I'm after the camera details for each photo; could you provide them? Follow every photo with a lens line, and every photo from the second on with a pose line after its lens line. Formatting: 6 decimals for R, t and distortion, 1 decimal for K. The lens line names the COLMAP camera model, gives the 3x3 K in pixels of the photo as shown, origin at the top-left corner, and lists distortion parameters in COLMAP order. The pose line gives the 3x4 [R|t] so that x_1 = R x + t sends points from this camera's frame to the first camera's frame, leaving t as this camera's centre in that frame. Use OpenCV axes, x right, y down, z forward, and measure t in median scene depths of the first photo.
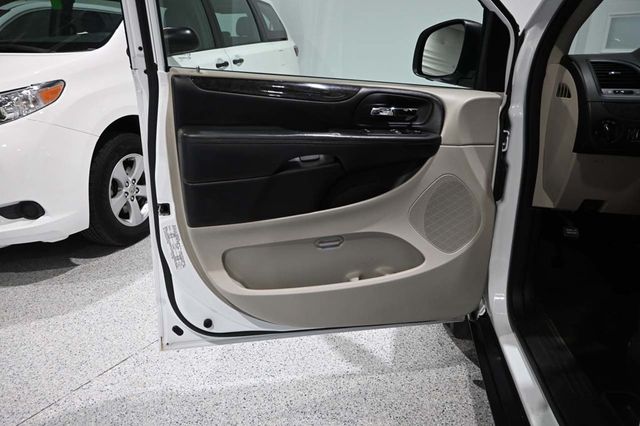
lens RADIAL K [[438.9, 0, 318.8], [0, 438.9, 212.9], [0, 0, 1]] dist [-0.002973, -0.000832]
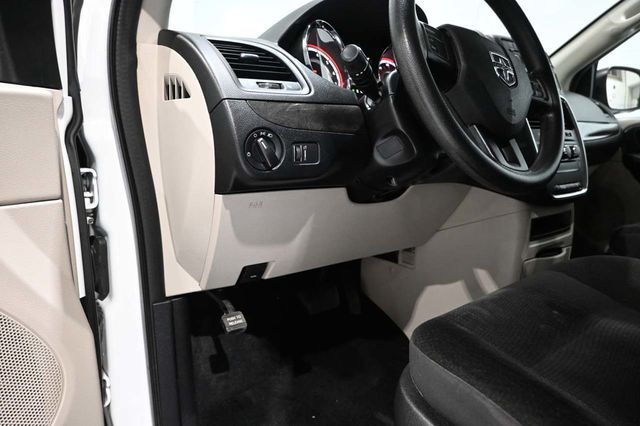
lens RADIAL K [[438.9, 0, 317.9], [0, 438.9, 211.4], [0, 0, 1]] dist [-0.002973, -0.000832]
pose [[0.679087, -0.138568, 0.720860, 0.253524], [0.227106, 0.973501, -0.026813, -0.070275], [-0.698043, 0.181920, 0.692562, 0.505795]]
